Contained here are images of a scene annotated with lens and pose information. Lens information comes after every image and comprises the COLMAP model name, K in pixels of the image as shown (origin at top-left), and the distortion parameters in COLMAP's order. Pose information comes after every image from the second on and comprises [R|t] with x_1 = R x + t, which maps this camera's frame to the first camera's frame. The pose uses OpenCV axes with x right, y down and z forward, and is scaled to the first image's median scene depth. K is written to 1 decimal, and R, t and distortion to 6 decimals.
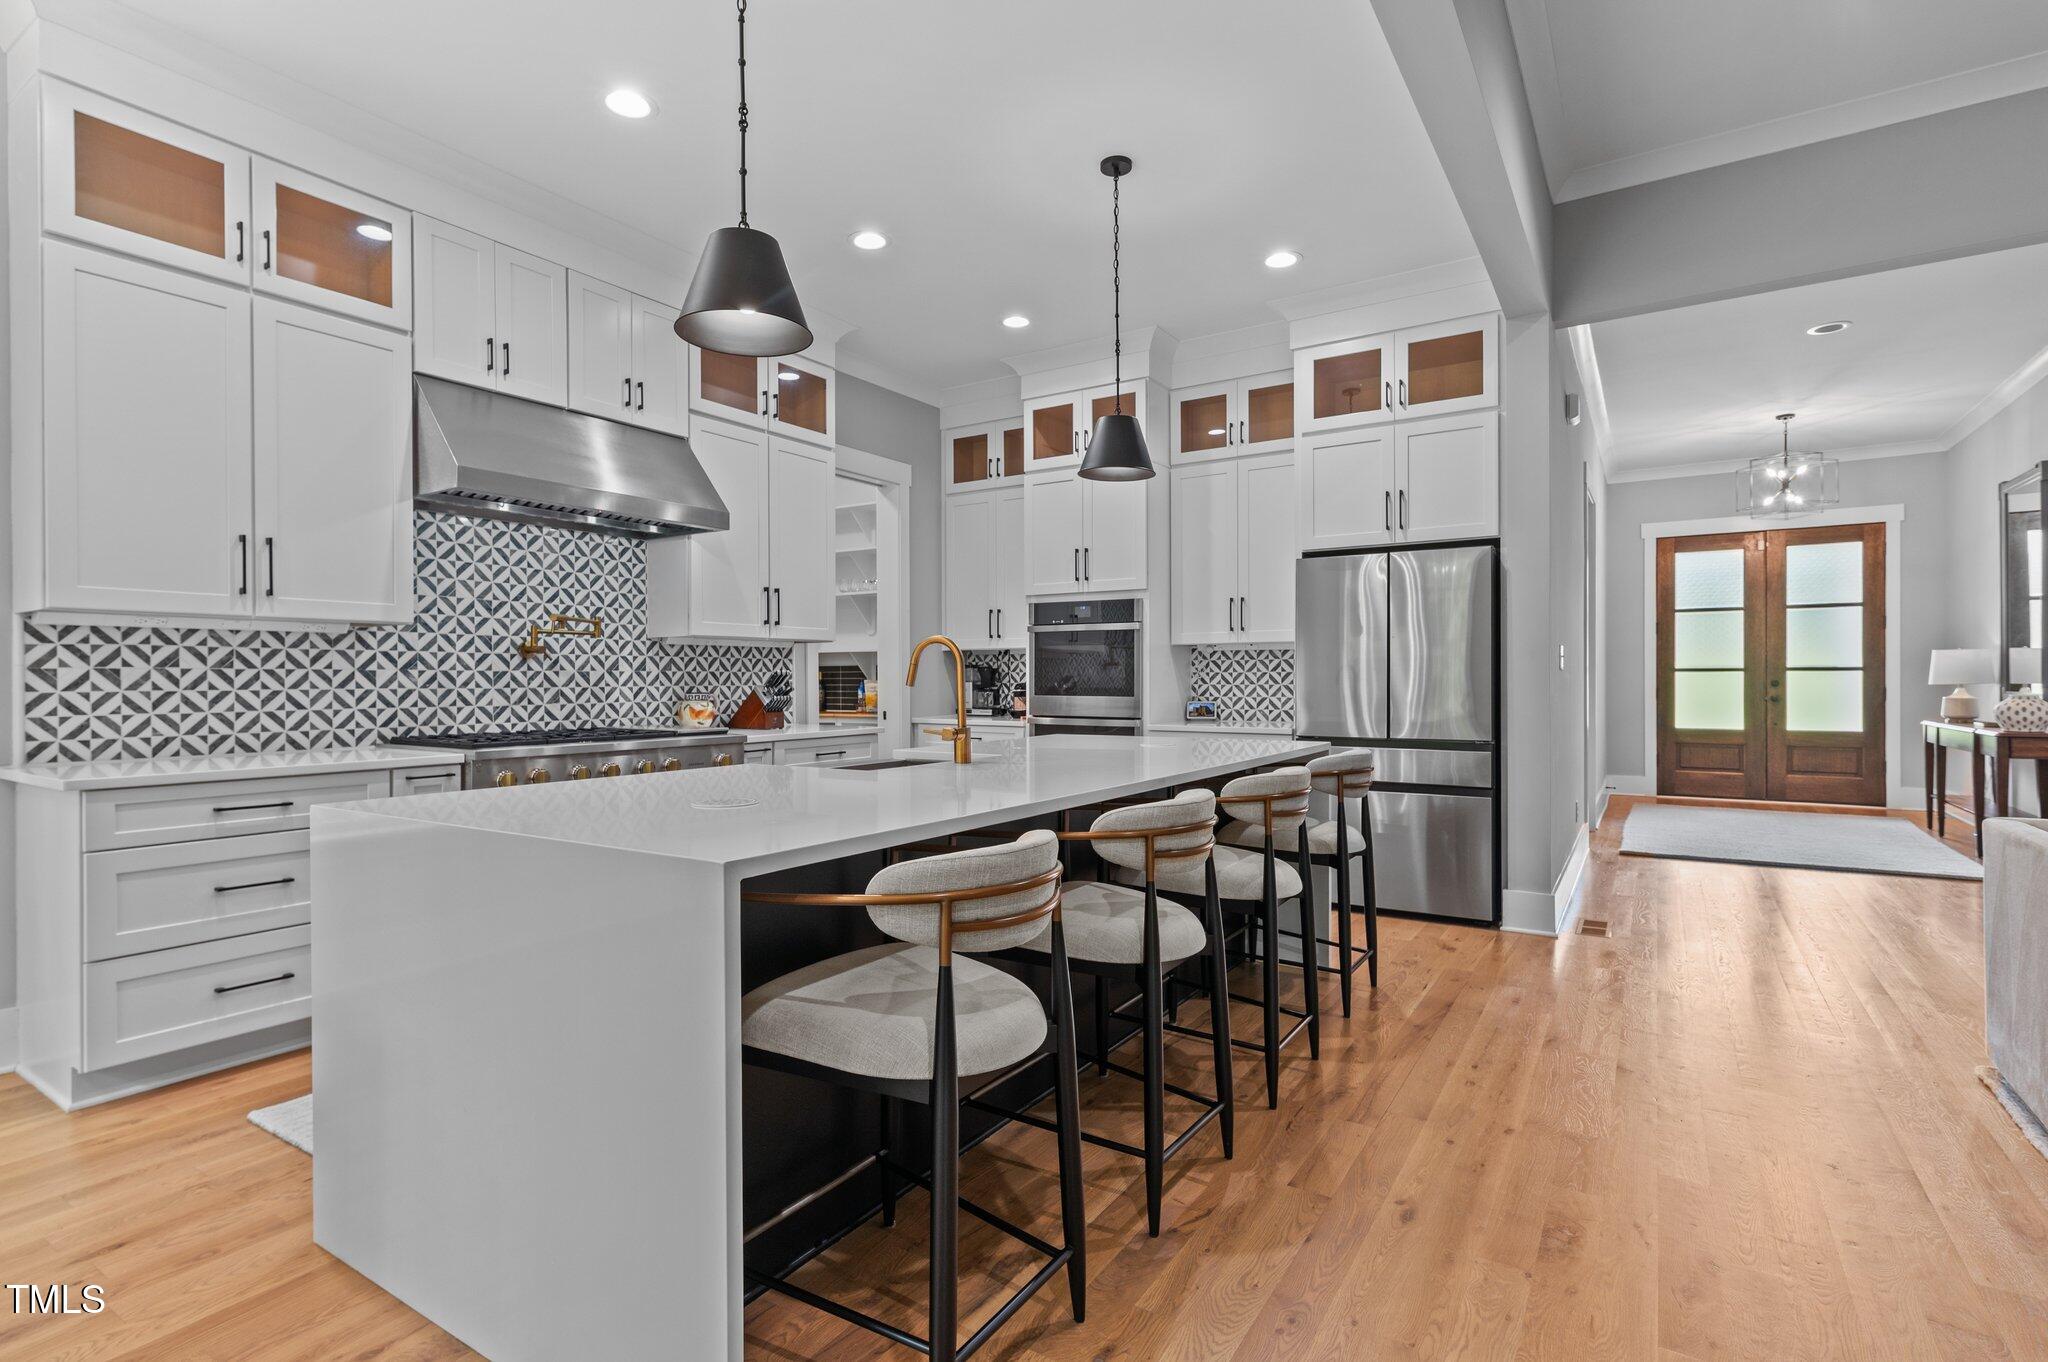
lens RADIAL K [[981.0, 0, 1024.0], [0, 981.0, 681.0], [0, 0, 1]] dist [0.003901, 0.000657]
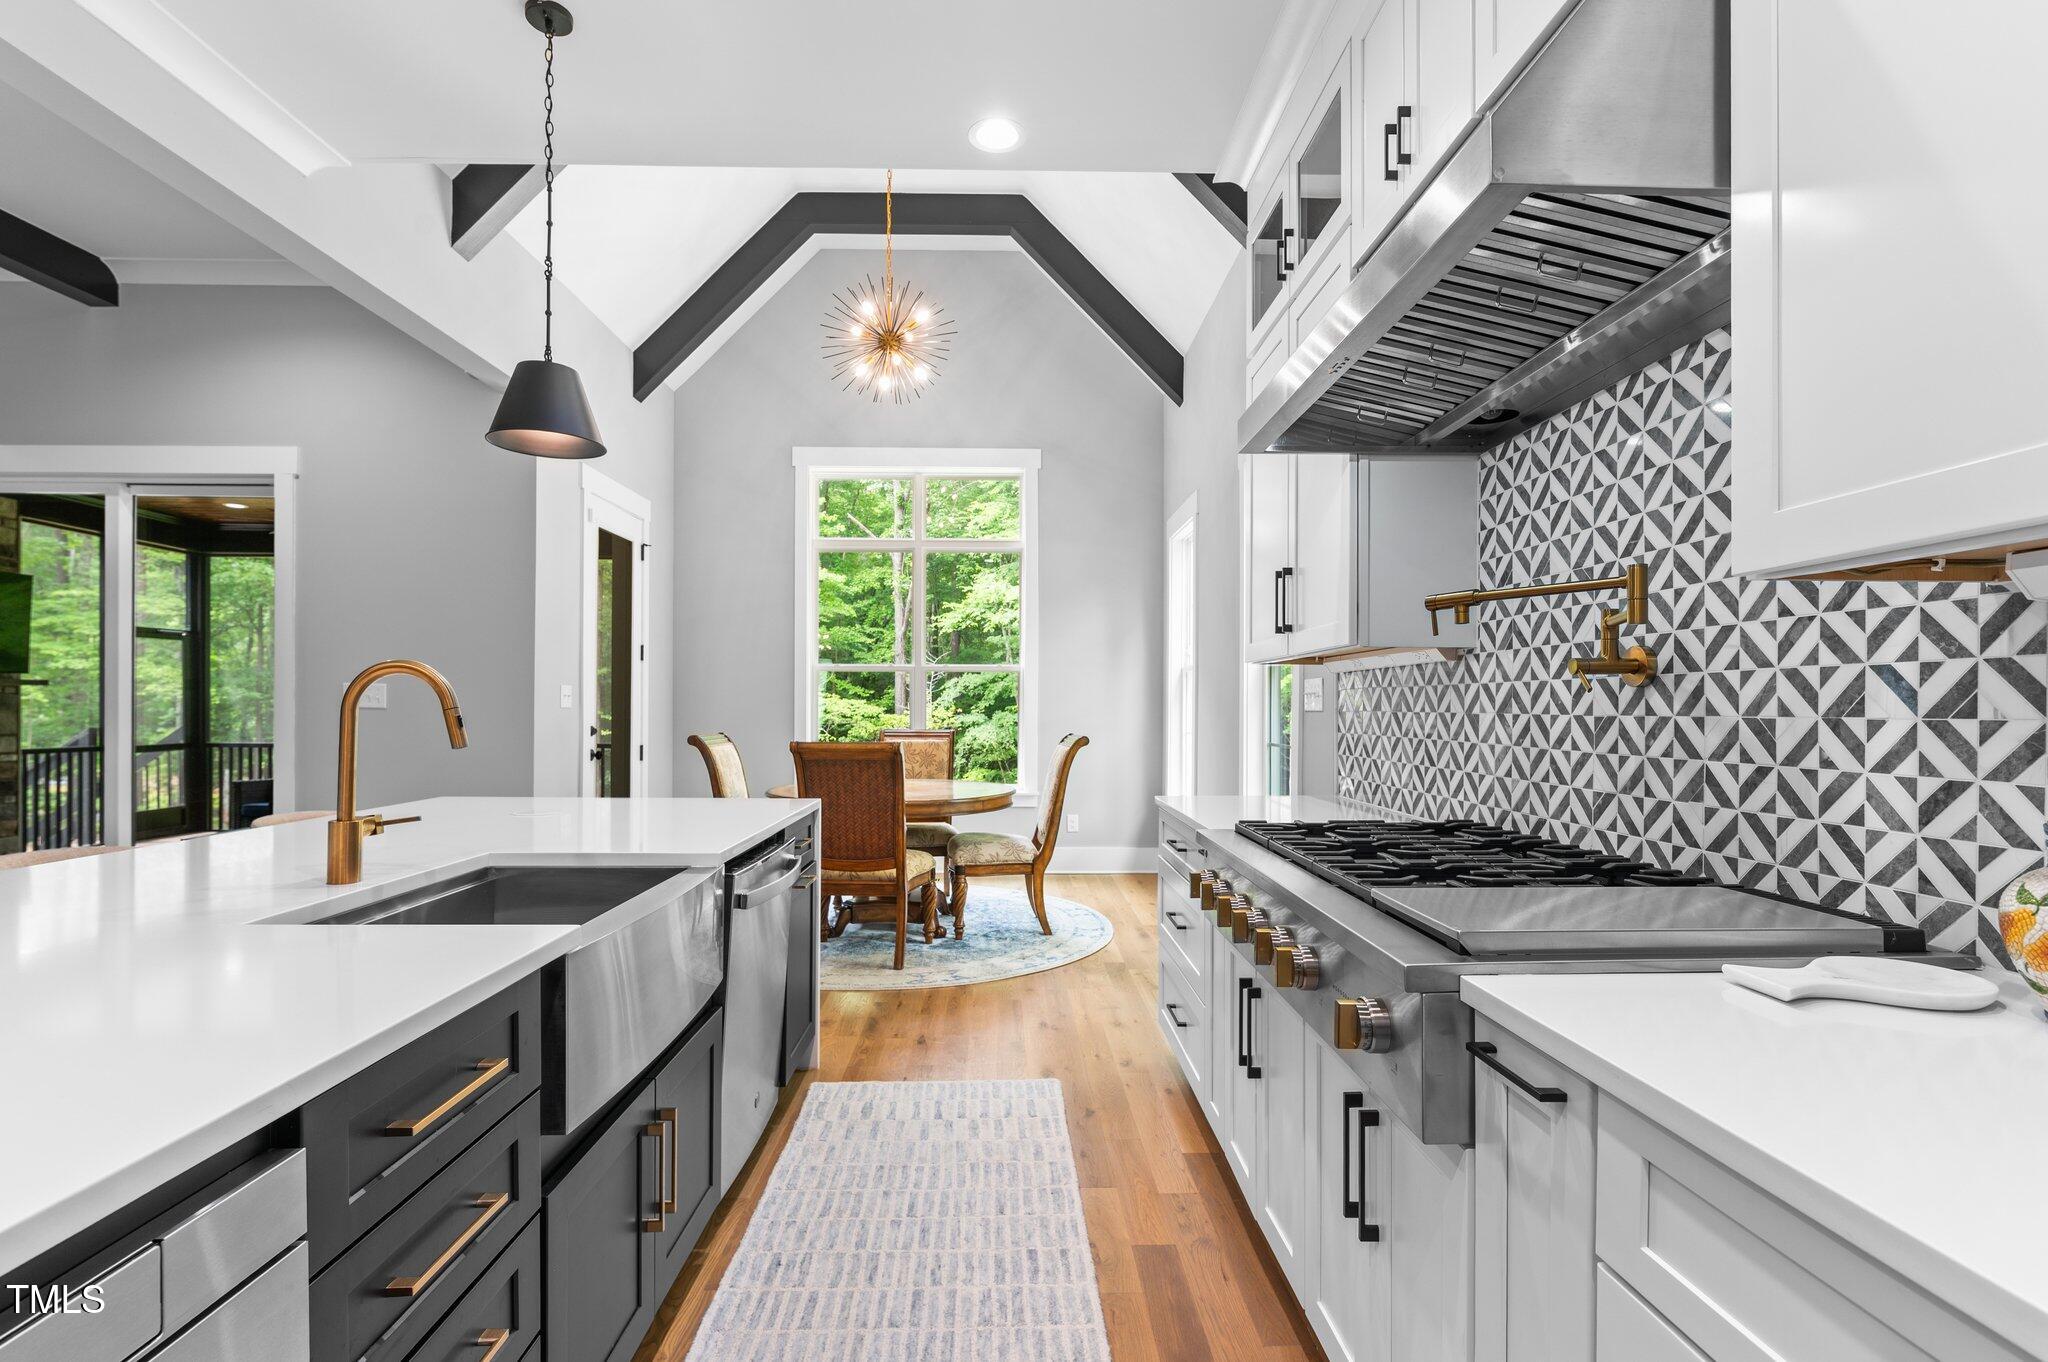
lens RADIAL K [[956.3, 0, 1023.0], [0, 956.3, 704.7], [0, 0, 1]] dist [0.000252, -0.000661]
pose [[-0.829677, 0.000307, -0.558244, -0.059437], [-0.000630, 0.999999, 0.001487, -0.016557], [0.558244, 0.001586, -0.829675, 1.258309]]
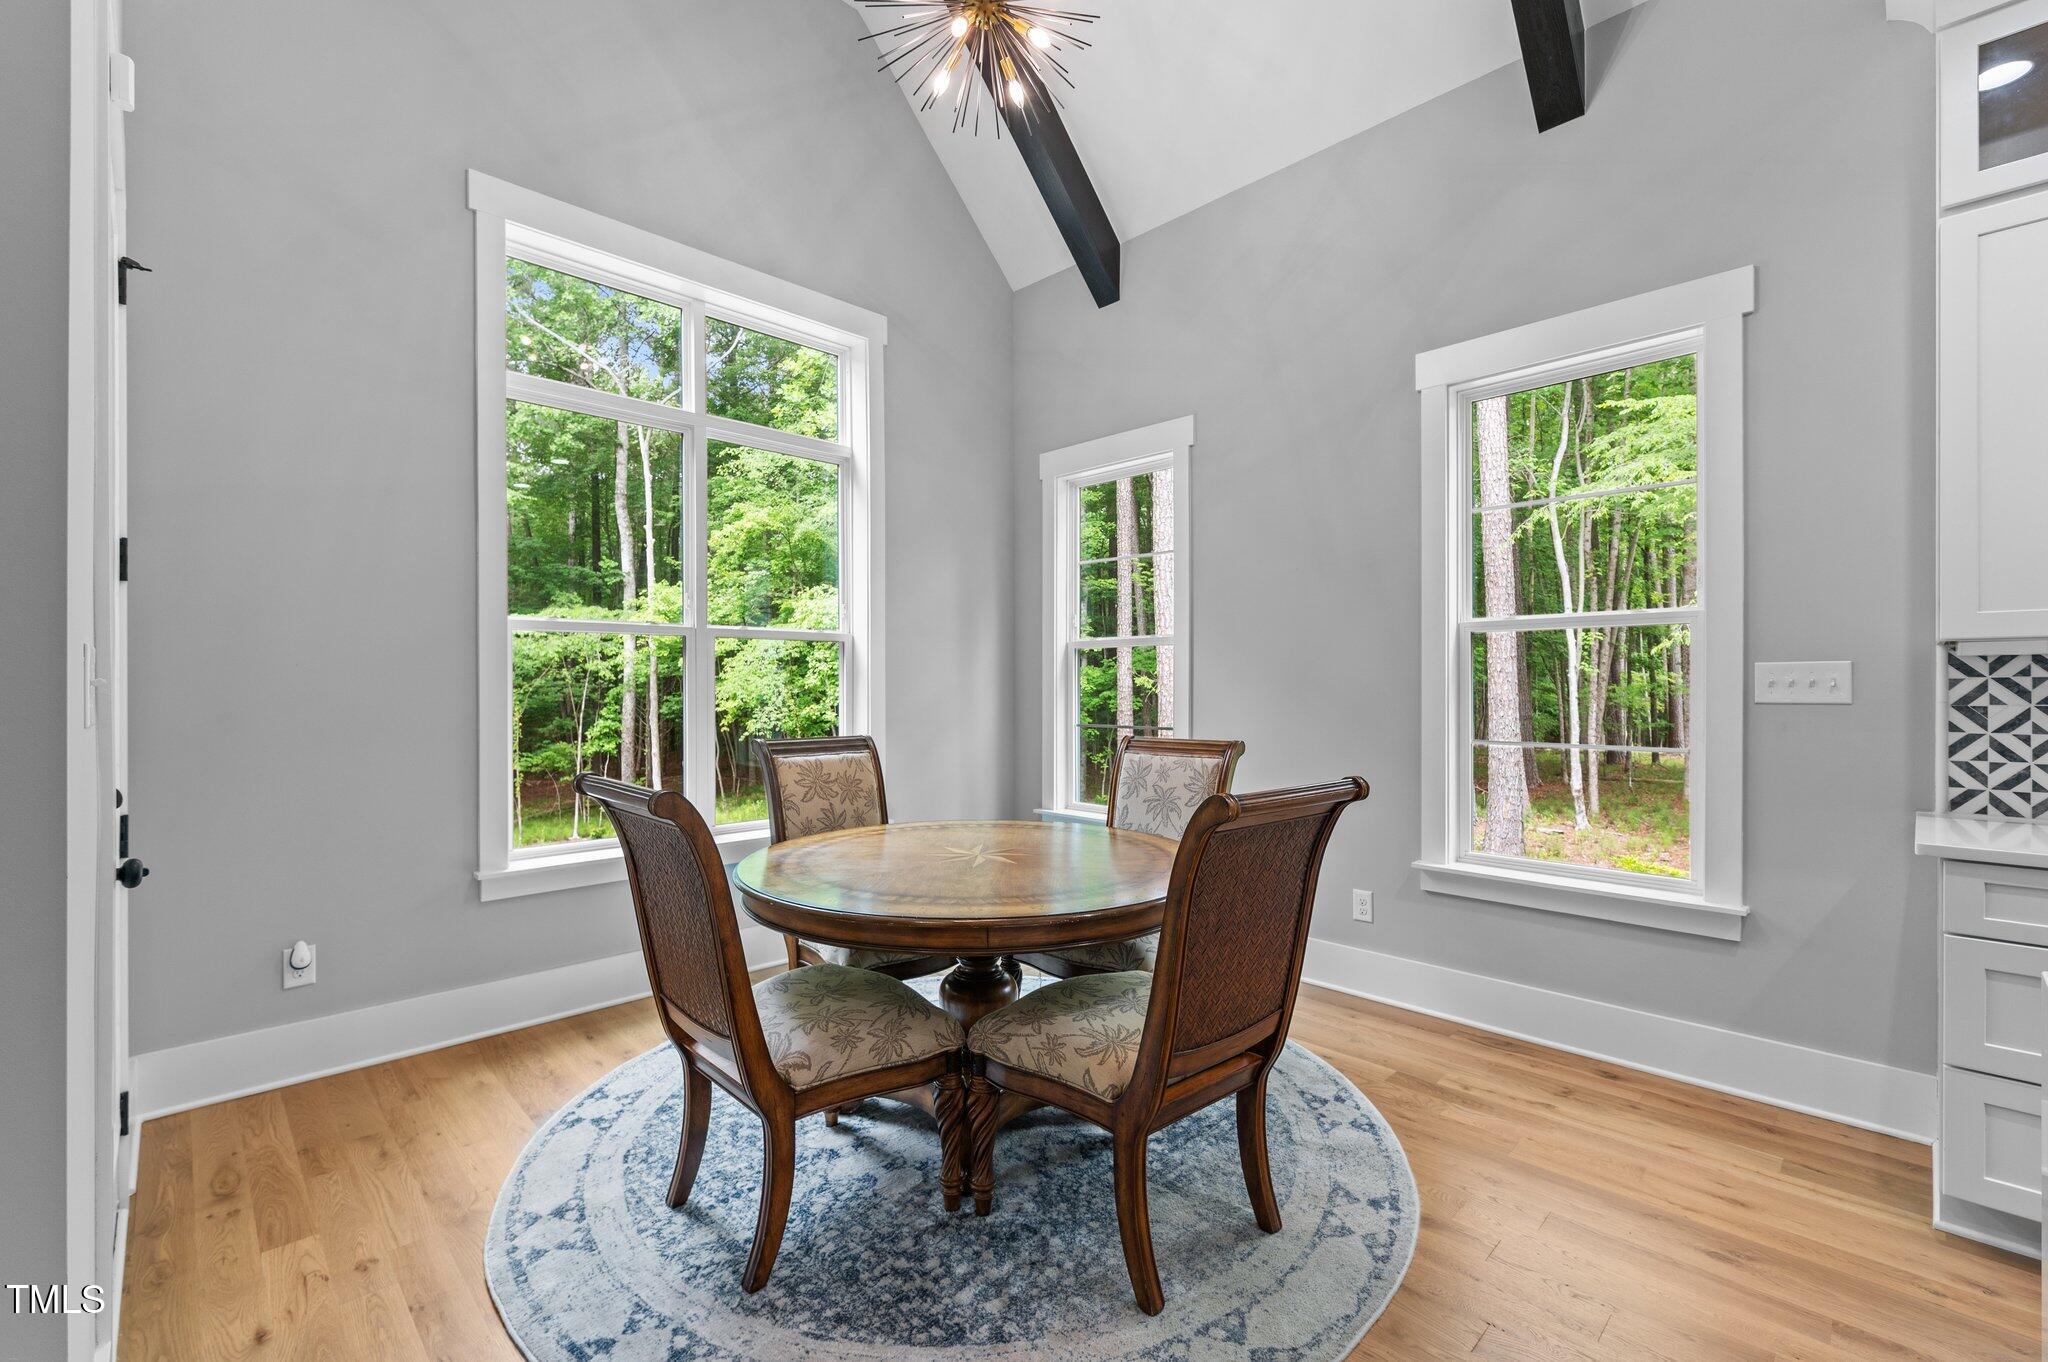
lens RADIAL K [[880.9, 0, 1015.1], [0, 880.9, 686.5], [0, 0, 1]] dist [0.002654, 0.000367]
pose [[-0.226214, 0.008629, -0.974039, -0.025937], [0.002484, 0.999963, 0.008282, -0.028533], [0.974074, -0.000546, -0.226227, 0.257277]]
